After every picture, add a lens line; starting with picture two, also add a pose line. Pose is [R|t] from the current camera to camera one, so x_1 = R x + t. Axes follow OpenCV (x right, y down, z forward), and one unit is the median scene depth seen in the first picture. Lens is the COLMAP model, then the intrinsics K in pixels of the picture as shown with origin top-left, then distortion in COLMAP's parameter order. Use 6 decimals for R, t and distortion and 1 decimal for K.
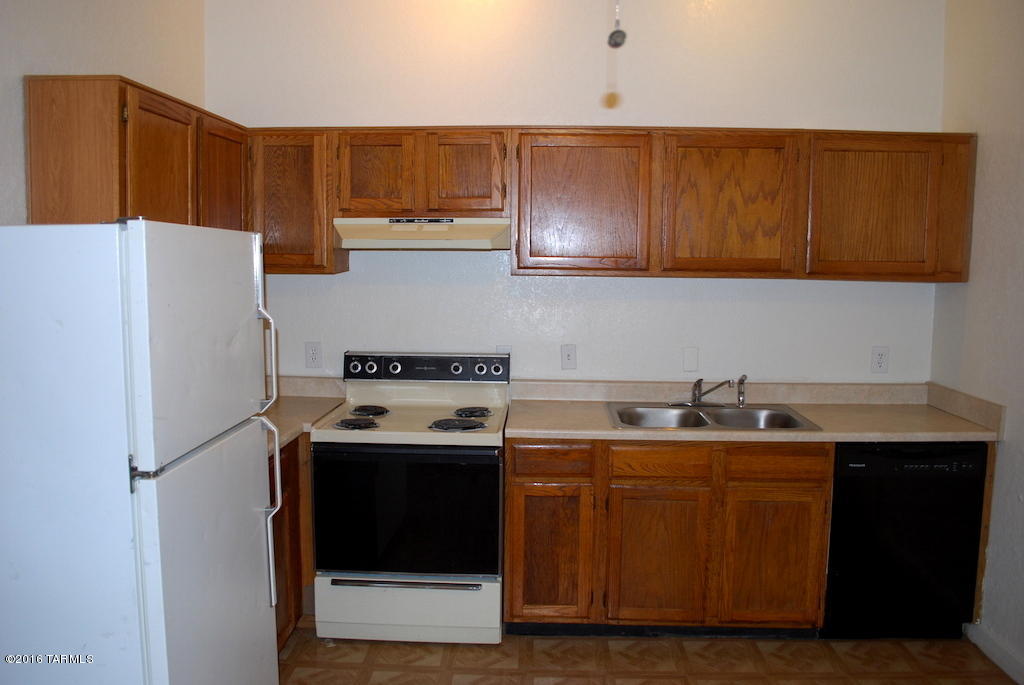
lens RADIAL K [[805.3, 0, 506.0], [0, 805.3, 343.5], [0, 0, 1]] dist [-0.075041, 0.000707]
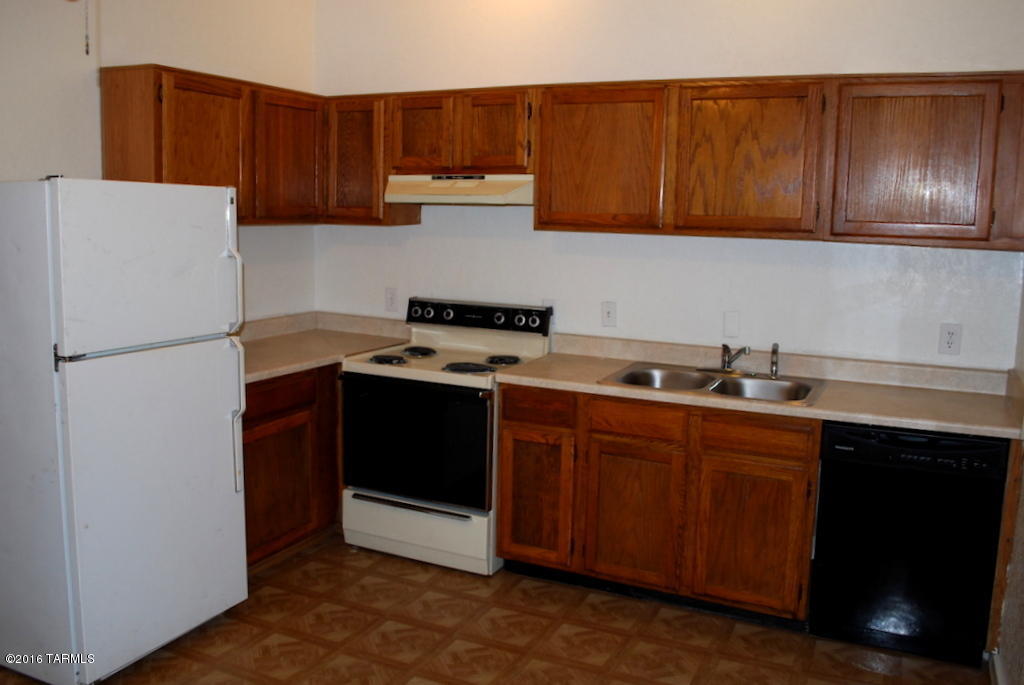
lens RADIAL K [[862.8, 0, 512.0], [0, 862.8, 342.5], [0, 0, 1]] dist [-0.070214, -0.002243]
pose [[0.918300, 0.071499, -0.389375, 0.443860], [-0.057803, 0.997231, 0.046796, 0.009881], [0.391642, -0.020466, 0.919890, -0.038222]]
